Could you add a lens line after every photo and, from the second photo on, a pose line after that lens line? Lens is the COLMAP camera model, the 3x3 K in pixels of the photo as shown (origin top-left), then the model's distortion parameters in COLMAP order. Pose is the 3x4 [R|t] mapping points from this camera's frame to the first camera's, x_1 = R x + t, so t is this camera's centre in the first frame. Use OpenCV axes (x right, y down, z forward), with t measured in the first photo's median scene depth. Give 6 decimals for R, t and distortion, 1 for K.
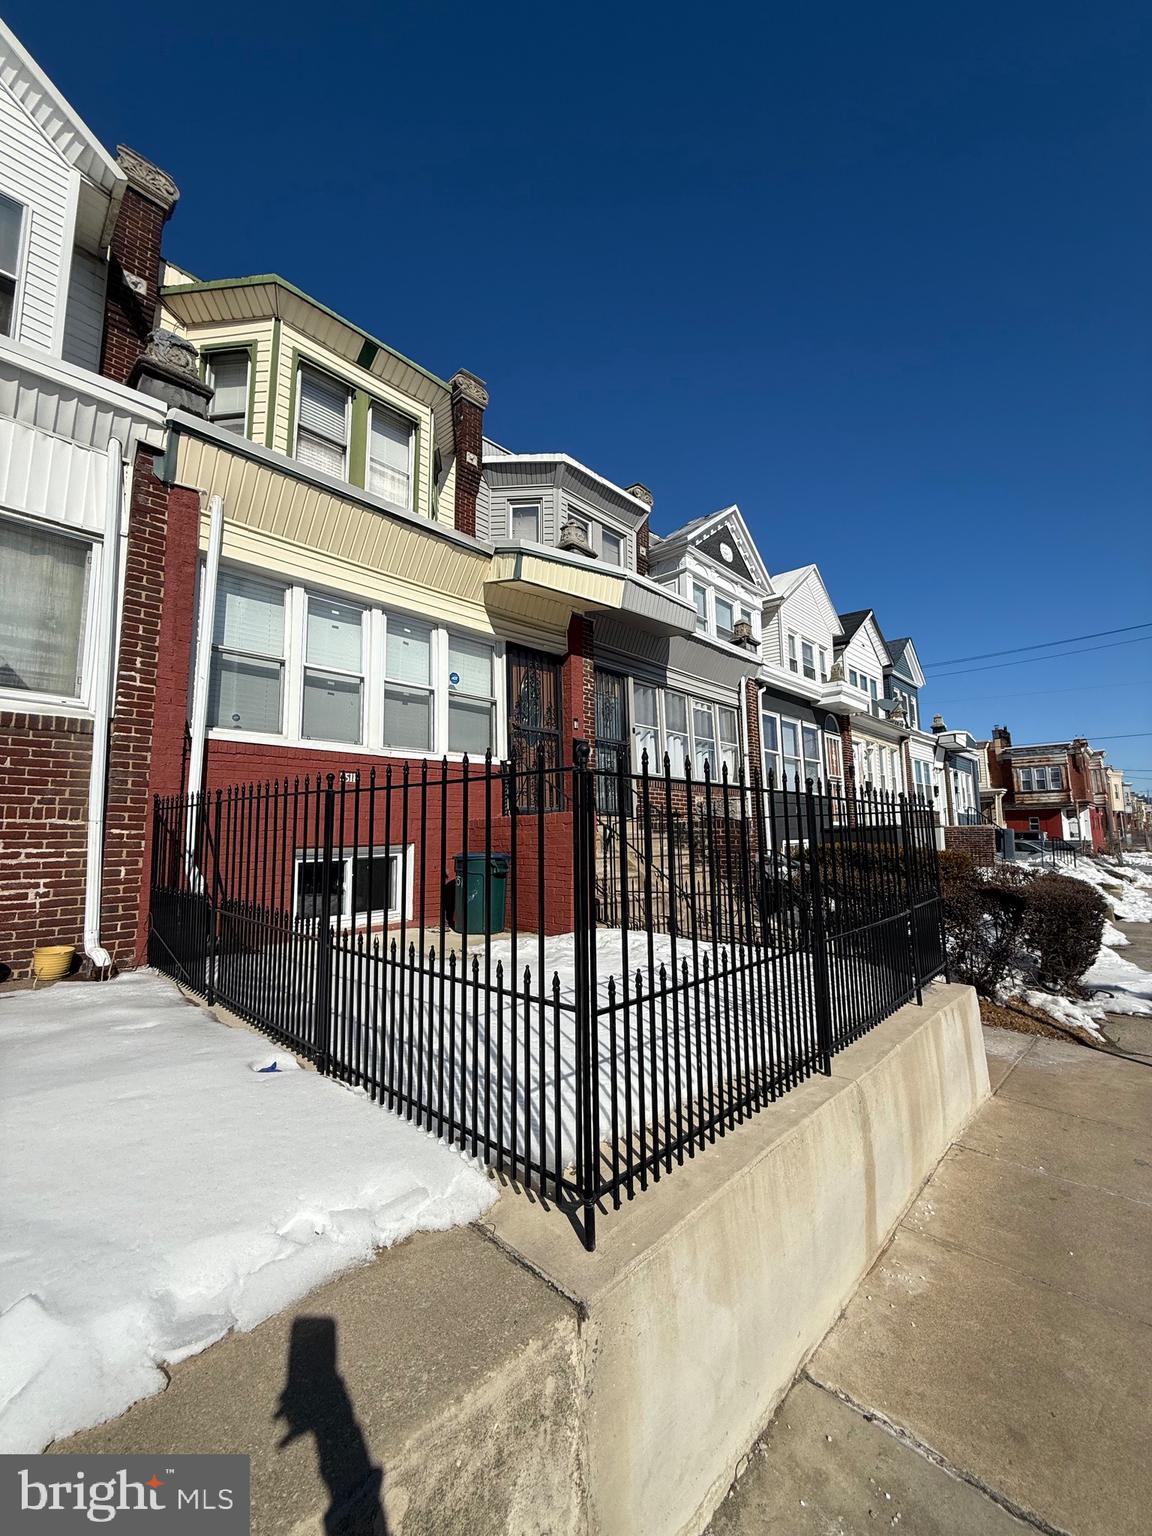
lens RADIAL K [[617.5, 0, 576.4], [0, 617.5, 771.3], [0, 0, 1]] dist [-0.001388, 0.000267]
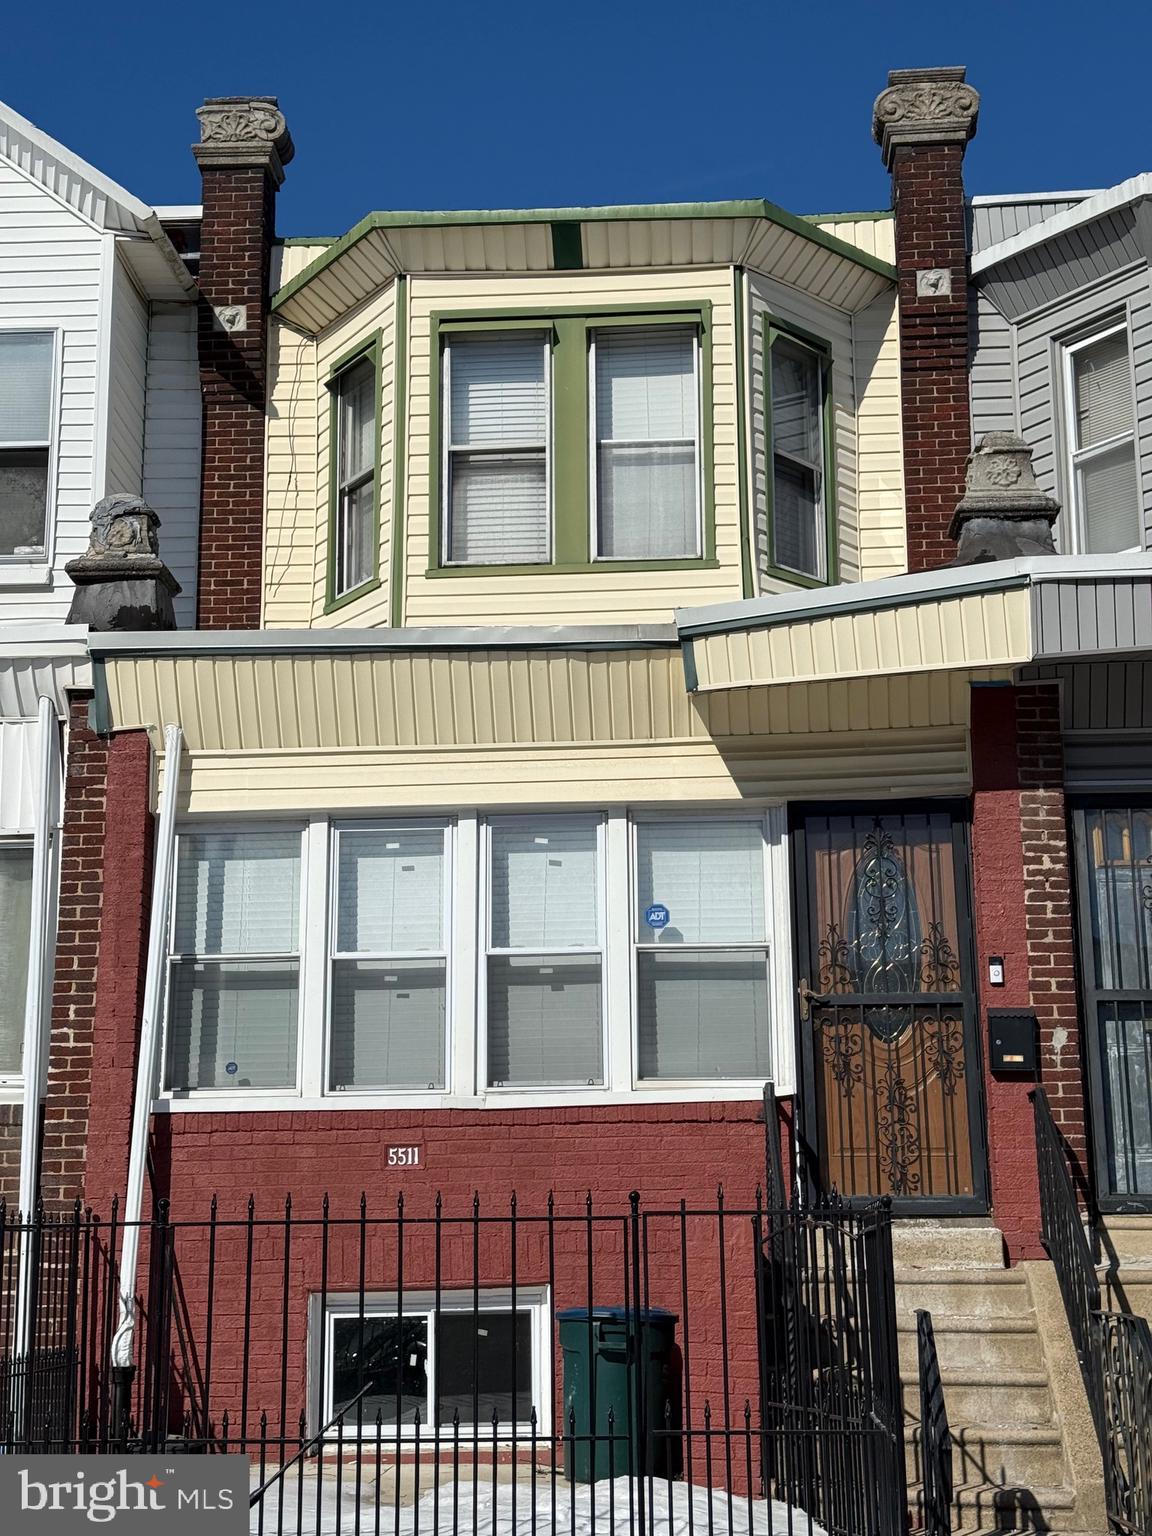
lens RADIAL K [[2164.2, 0, 550.2], [0, 2164.2, 782.0], [0, 0, 1]] dist [0.158255, 0.000000]
pose [[0.632602, -0.160340, -0.757698, 1.136399], [0.083598, 0.986755, -0.139015, -0.035084], [0.769952, 0.024599, 0.637627, -0.110363]]
